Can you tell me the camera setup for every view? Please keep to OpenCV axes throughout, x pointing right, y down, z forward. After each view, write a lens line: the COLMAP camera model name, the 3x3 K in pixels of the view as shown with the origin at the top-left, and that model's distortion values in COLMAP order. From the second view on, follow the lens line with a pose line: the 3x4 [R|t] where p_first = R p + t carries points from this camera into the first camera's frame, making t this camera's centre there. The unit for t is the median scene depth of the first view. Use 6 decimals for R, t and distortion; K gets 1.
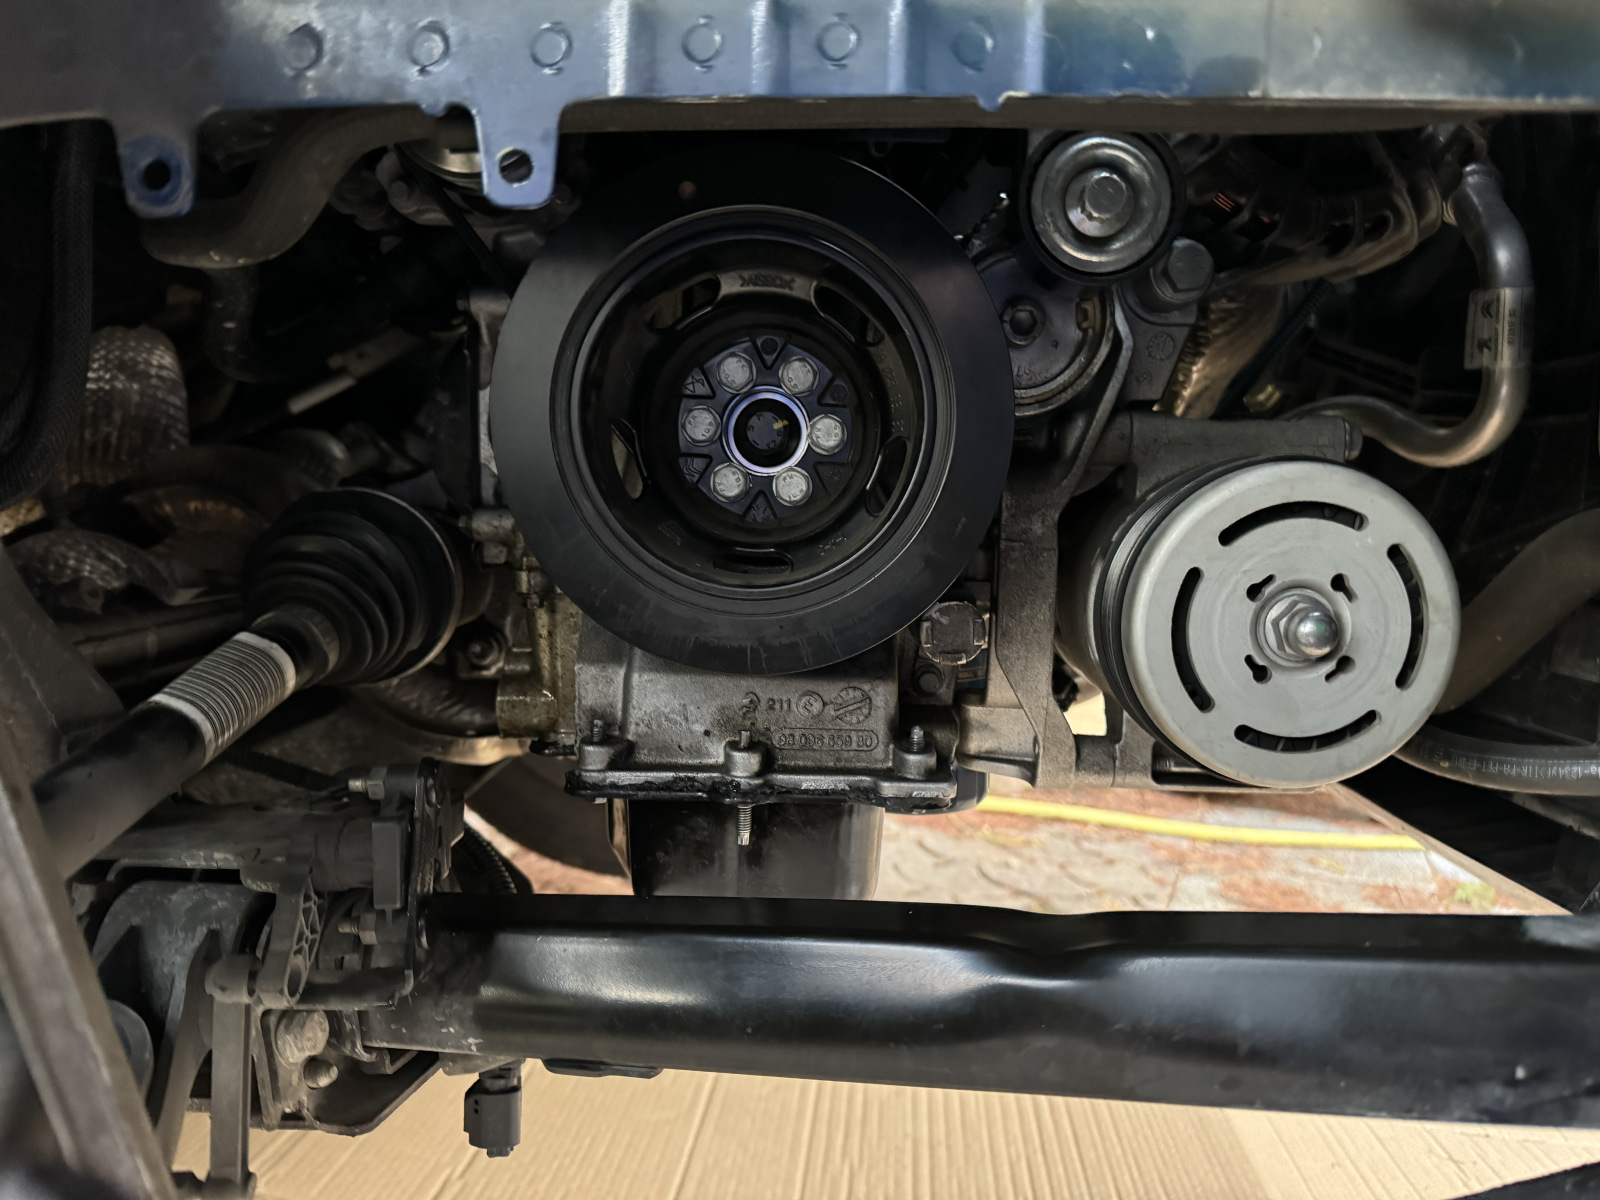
lens RADIAL K [[1130.3, 0, 814.0], [0, 1130.3, 608.0], [0, 0, 1]] dist [0.037583, -0.076644]
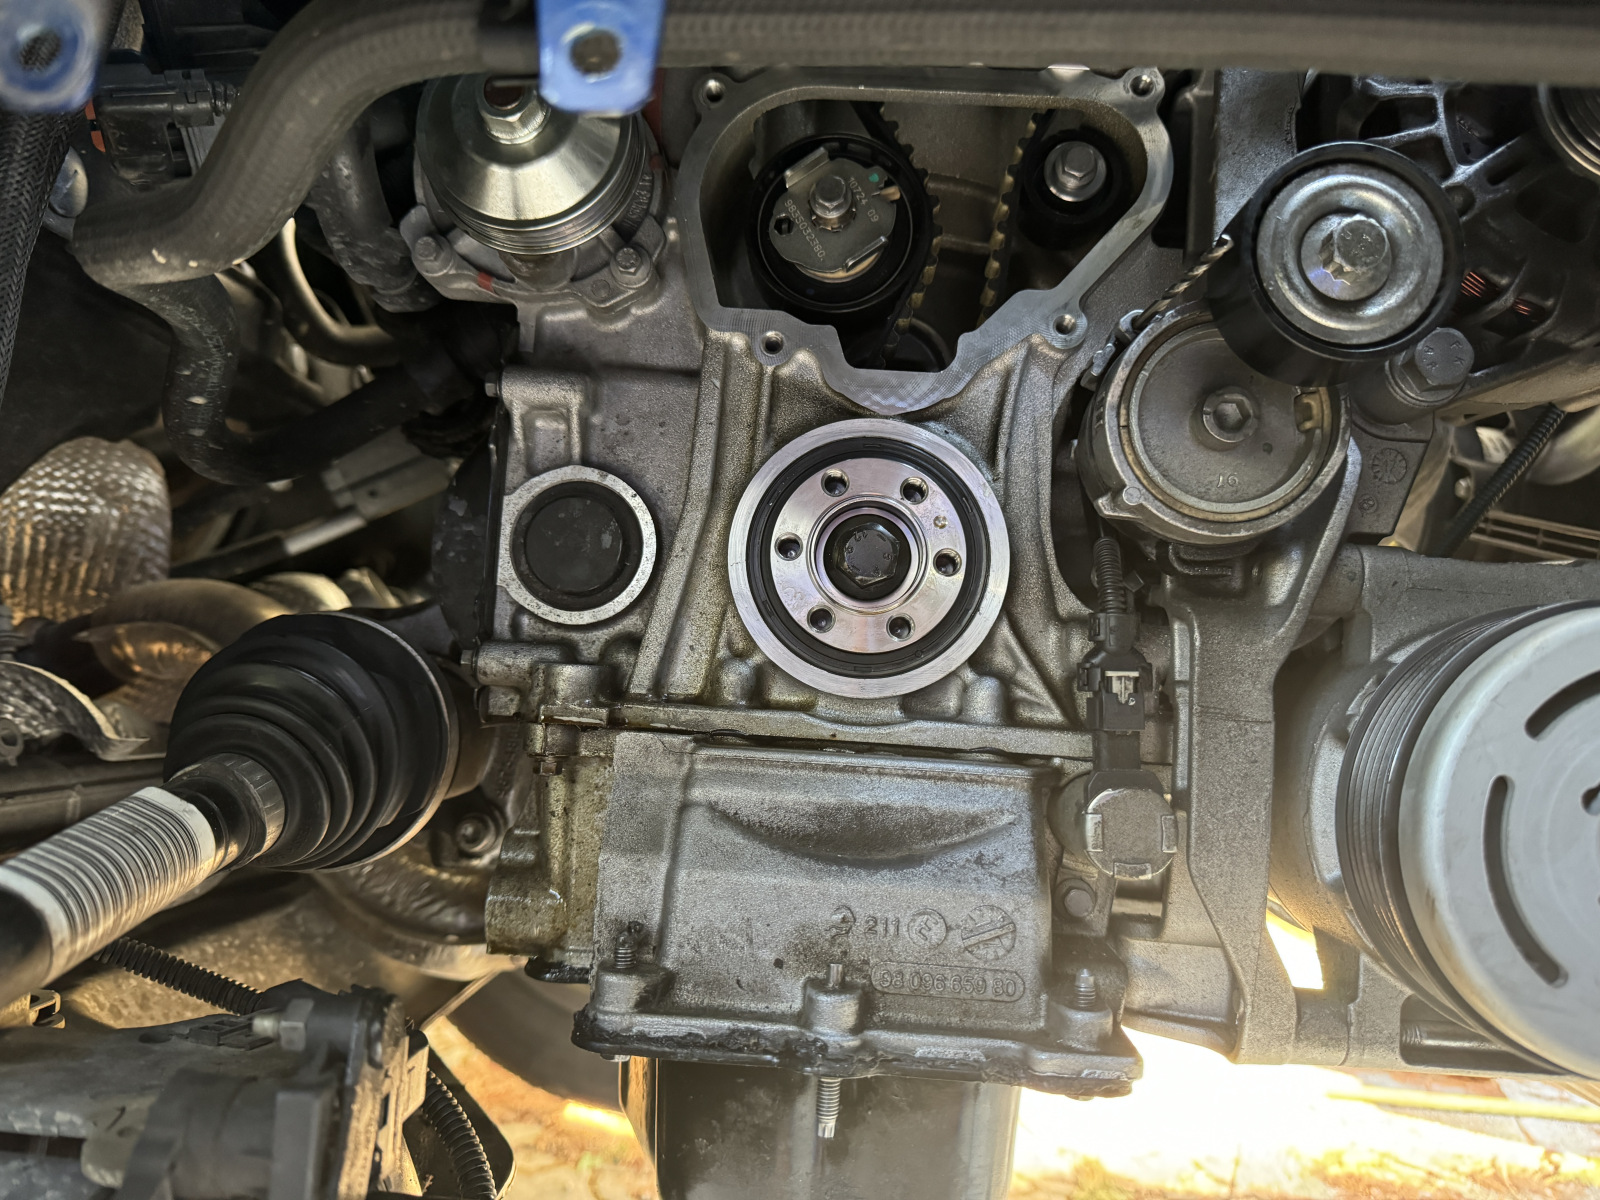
lens RADIAL K [[1130.3, 0, 801.0], [0, 1130.3, 602.0], [0, 0, 1]] dist [0.037583, -0.076644]
pose [[0.998949, 0.040399, -0.021645, -0.073554], [-0.043657, 0.982511, -0.181012, 0.016611], [0.013954, 0.181766, 0.983243, 0.261681]]
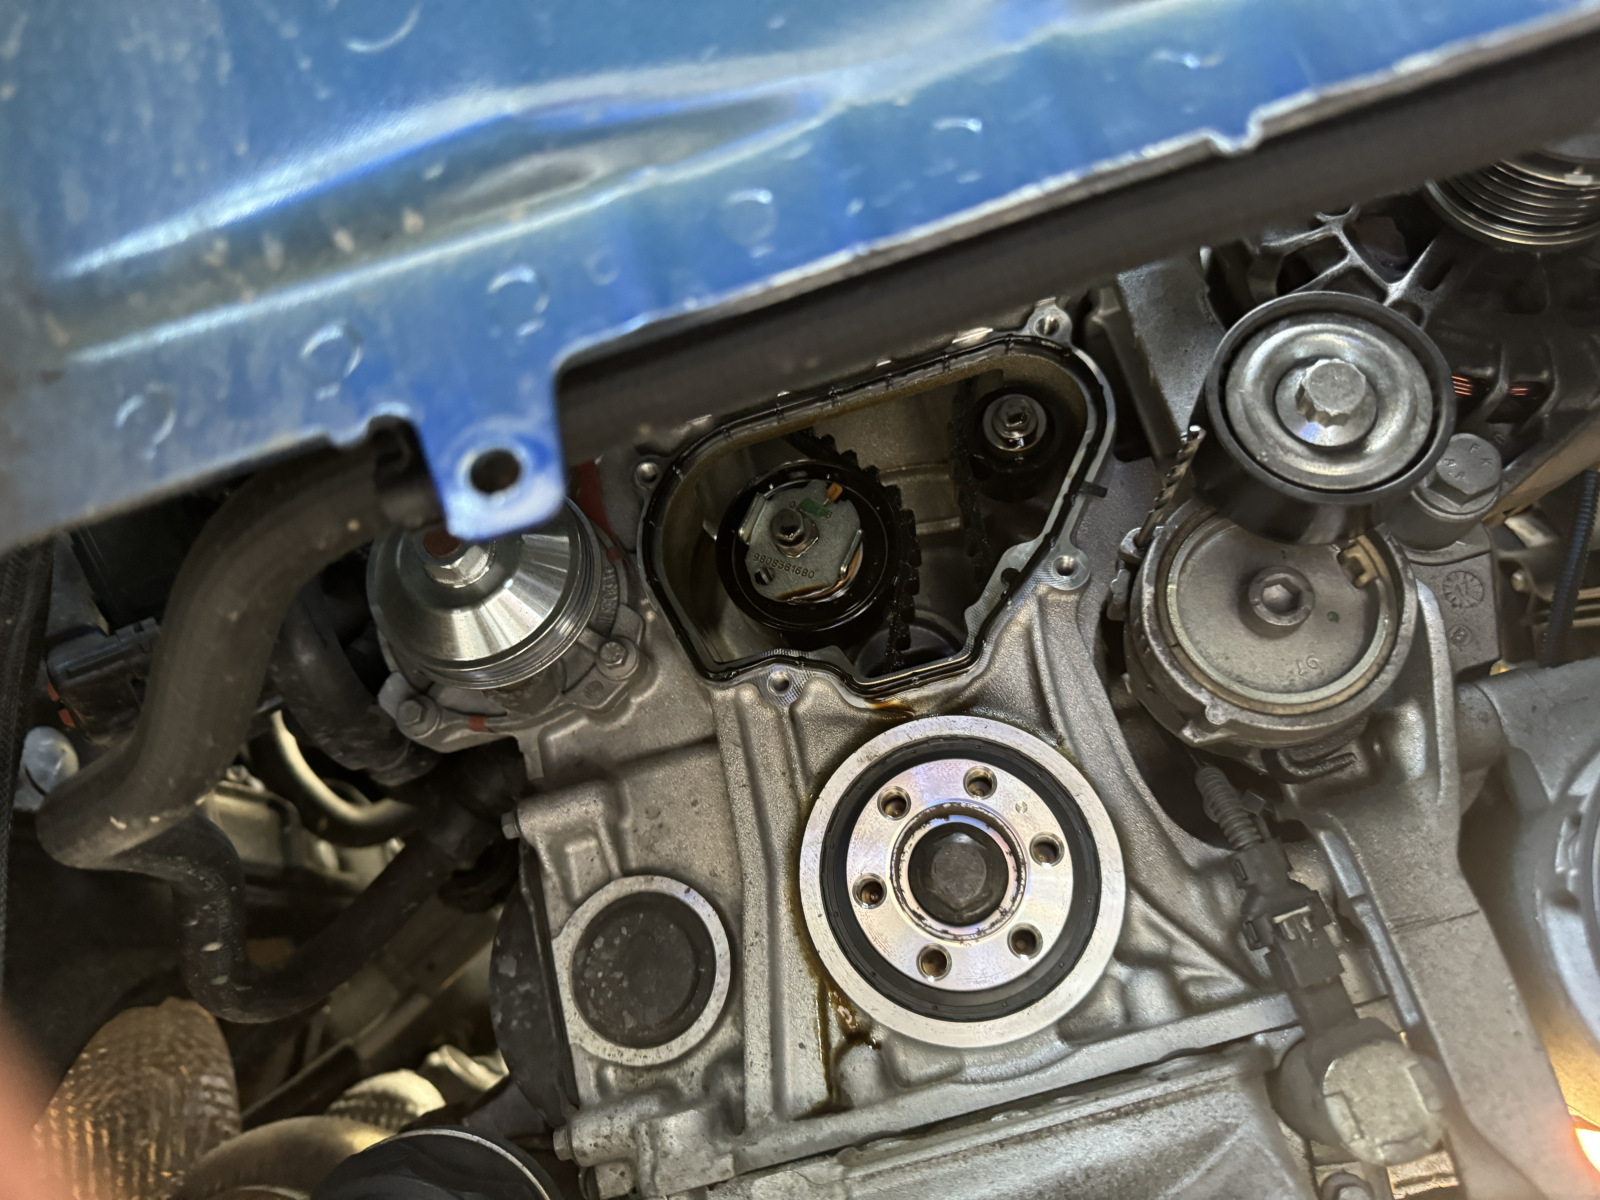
lens RADIAL K [[1130.3, 0, 806.9], [0, 1130.3, 621.8], [0, 0, 1]] dist [0.037583, -0.076644]
pose [[0.954853, -0.296411, -0.019898, -0.073979], [0.259715, 0.865409, -0.428503, -0.017996], [0.144232, 0.403990, 0.903321, 0.323565]]
